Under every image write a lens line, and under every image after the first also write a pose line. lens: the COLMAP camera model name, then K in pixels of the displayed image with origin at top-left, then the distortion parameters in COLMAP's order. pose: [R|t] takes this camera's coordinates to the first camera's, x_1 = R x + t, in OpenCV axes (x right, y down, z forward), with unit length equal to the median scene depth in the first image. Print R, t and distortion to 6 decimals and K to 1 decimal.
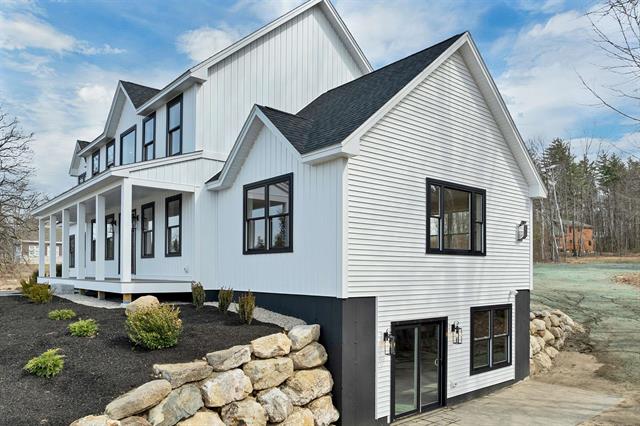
lens RADIAL K [[475.4, 0, 322.3], [0, 475.4, 269.1], [0, 0, 1]] dist [-0.007046, -0.001649]
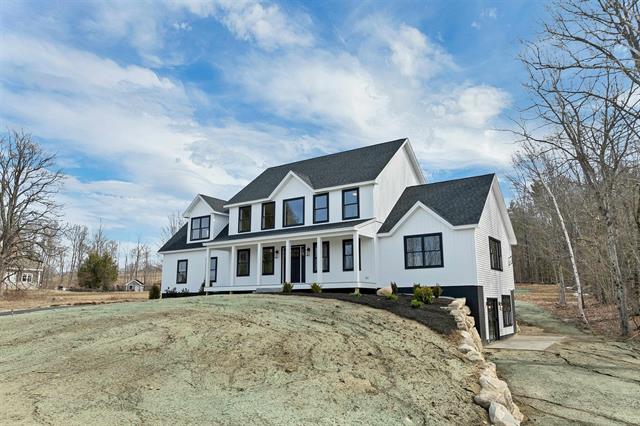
lens RADIAL K [[466.6, 0, 320.0], [0, 466.6, 213.0], [0, 0, 1]] dist [-0.023037, -0.001964]
pose [[0.969908, 0.036280, 0.240754, -1.028214], [0.007017, 0.984259, -0.176593, 0.084593], [-0.243371, 0.172969, 0.954386, -0.889106]]
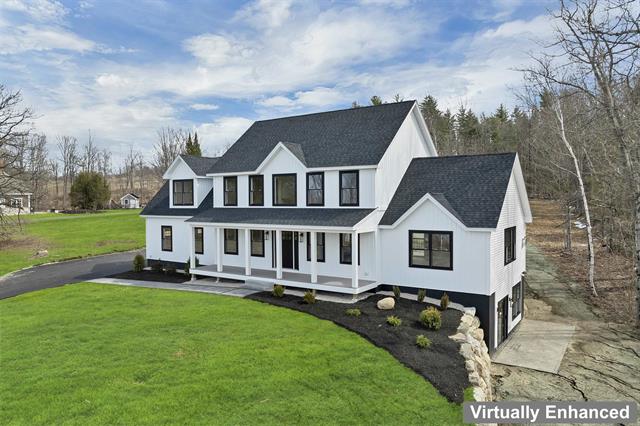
lens RADIAL K [[466.6, 0, 320.0], [0, 466.6, 213.0], [0, 0, 1]] dist [-0.023037, -0.001964]
pose [[0.968675, -0.020745, 0.247462, -0.954148], [0.010709, 0.999067, 0.041831, -0.322694], [-0.248099, -0.037870, 0.967994, -0.668022]]
